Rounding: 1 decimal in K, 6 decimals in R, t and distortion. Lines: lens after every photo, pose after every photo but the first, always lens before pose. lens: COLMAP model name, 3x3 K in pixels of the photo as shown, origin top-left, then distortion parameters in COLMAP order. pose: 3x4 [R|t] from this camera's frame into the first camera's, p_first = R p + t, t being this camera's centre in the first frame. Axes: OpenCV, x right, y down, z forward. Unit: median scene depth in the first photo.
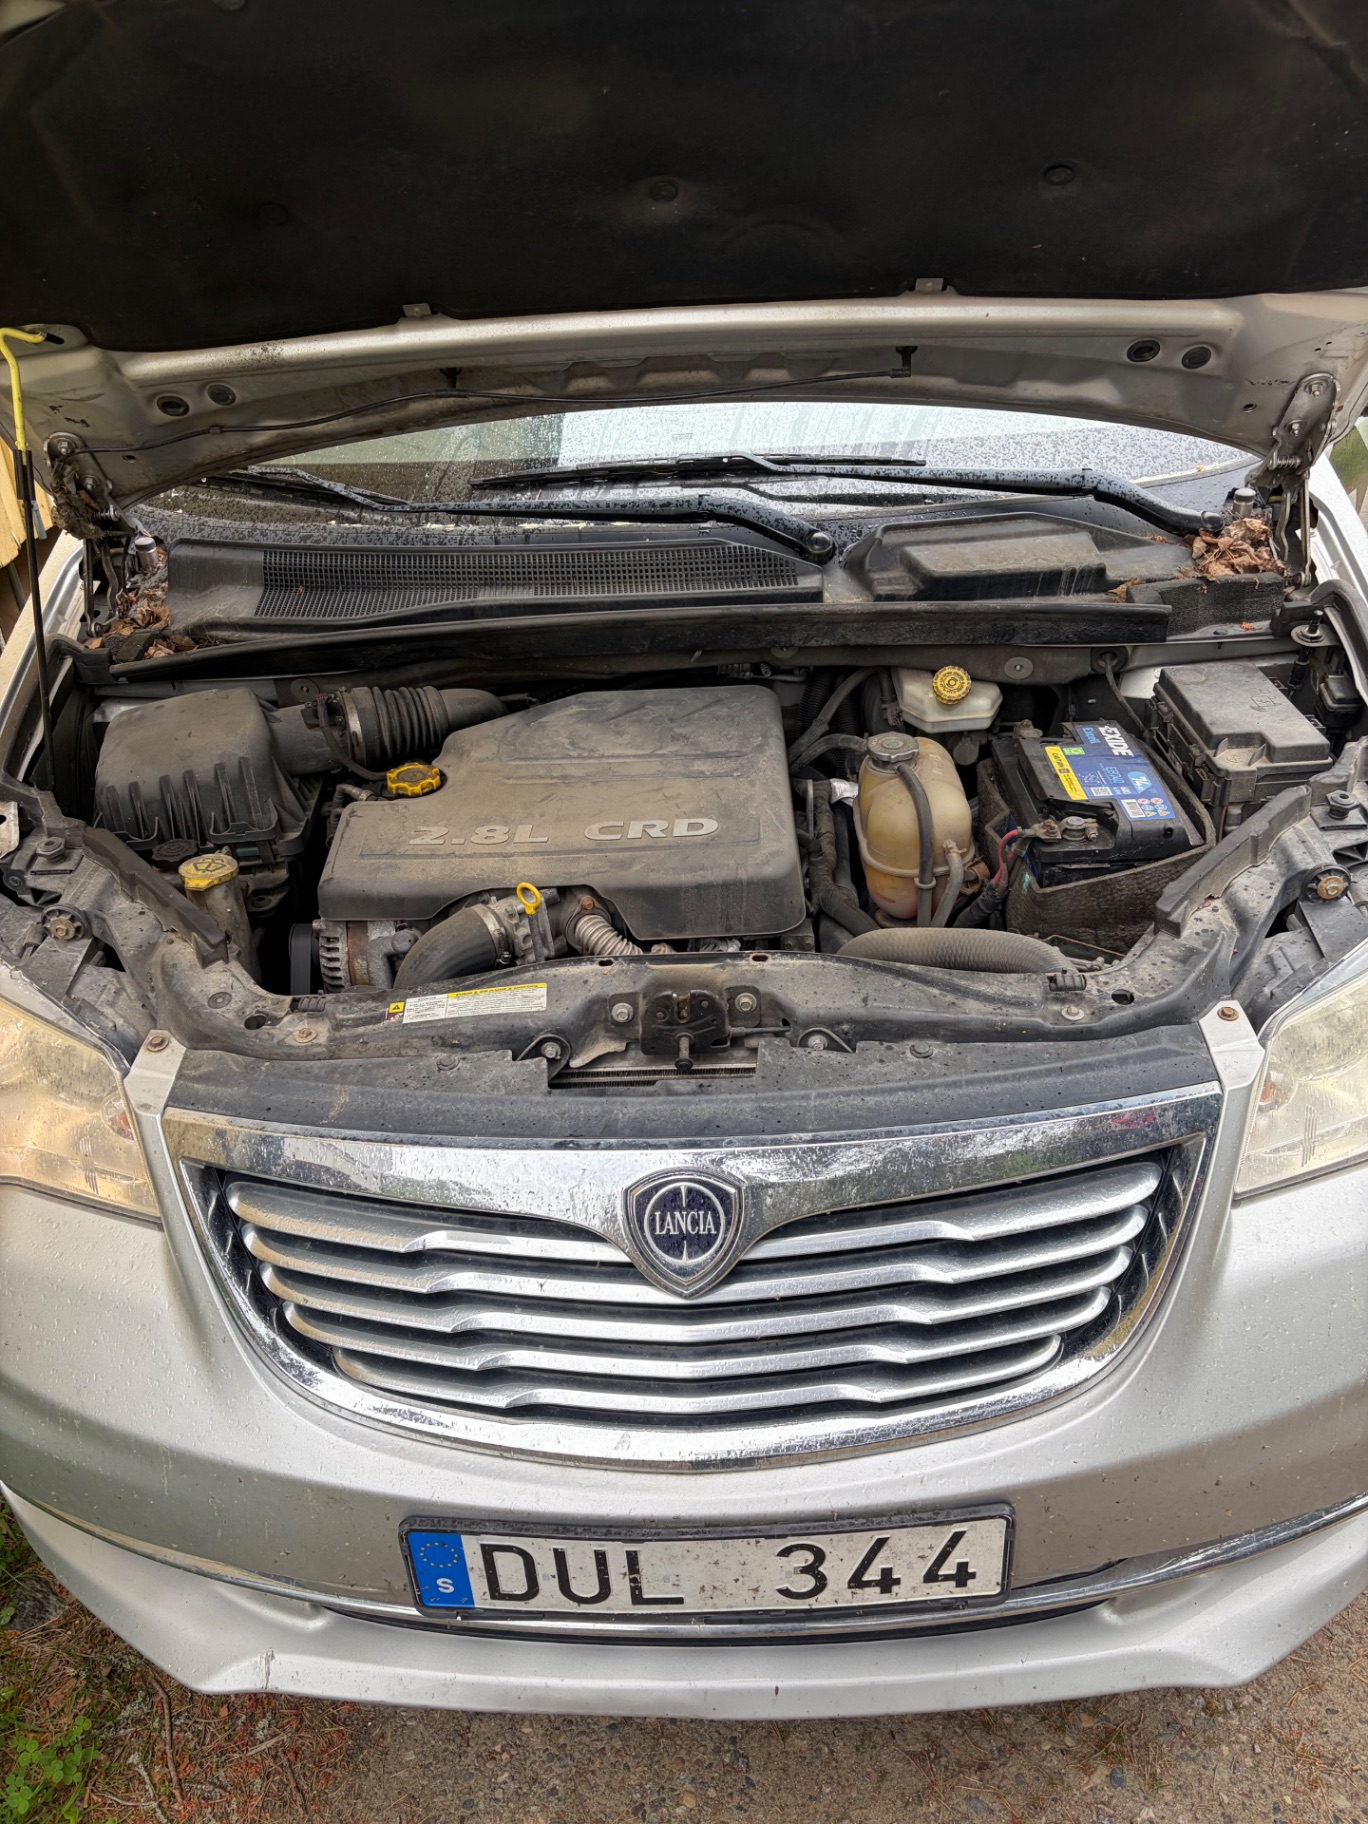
lens RADIAL K [[1421.9, 0, 684.0], [0, 1421.9, 912.0], [0, 0, 1]] dist [0.040484, -0.049844]
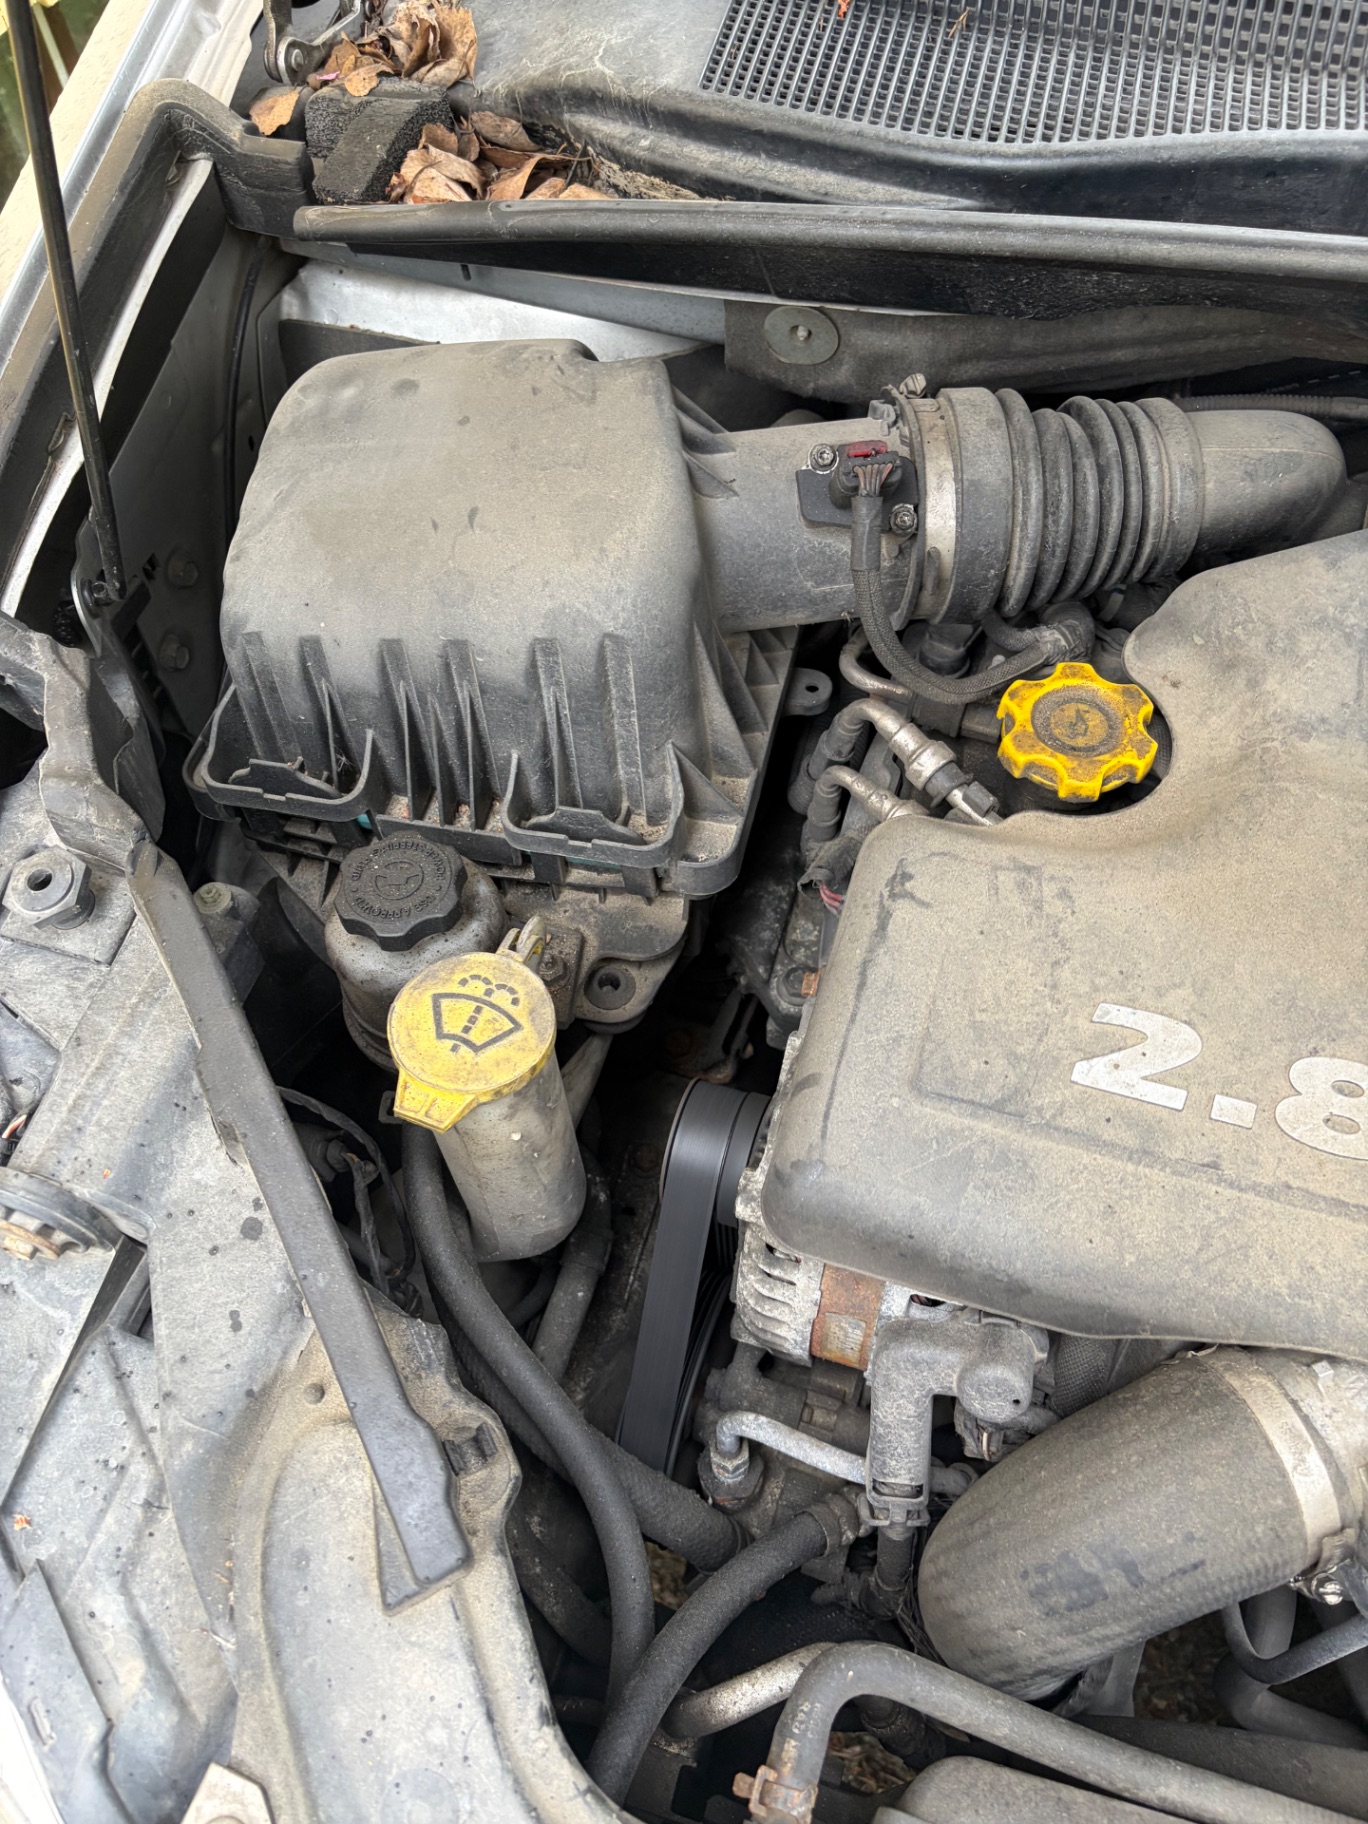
lens RADIAL K [[1421.9, 0, 684.0], [0, 1421.9, 912.0], [0, 0, 1]] dist [0.040484, -0.049844]
pose [[0.956737, 0.236058, -0.170089, -0.216681], [-0.145279, 0.894088, 0.423676, -0.189307], [0.252087, -0.380636, 0.889701, 0.670472]]
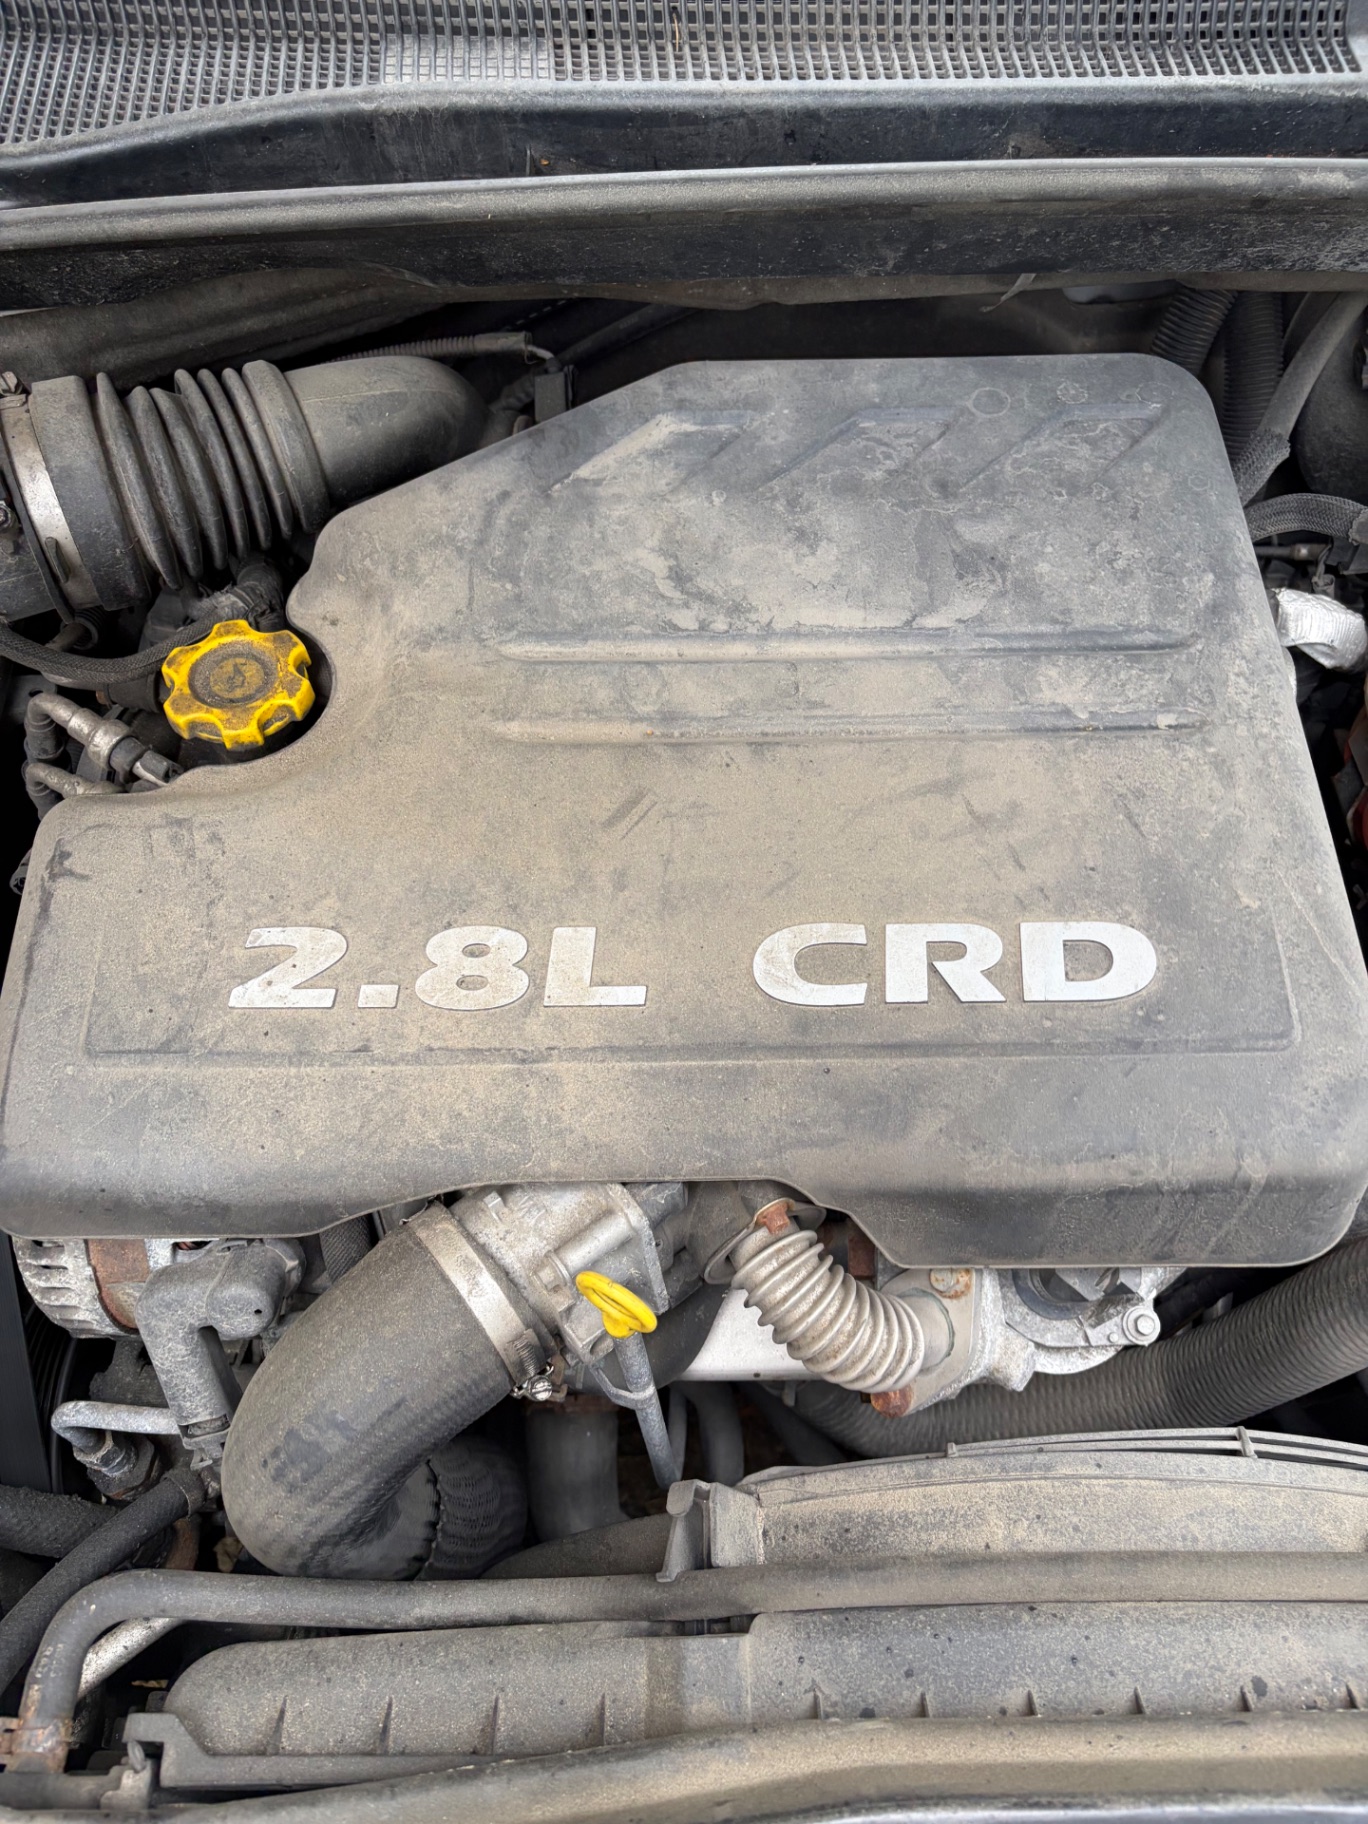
lens RADIAL K [[1421.9, 0, 684.0], [0, 1421.9, 912.0], [0, 0, 1]] dist [0.040484, -0.049844]
pose [[0.999238, -0.002561, 0.038955, -0.093817], [-0.013784, 0.910434, 0.413425, -0.195265], [-0.036524, -0.413647, 0.909704, 0.658587]]
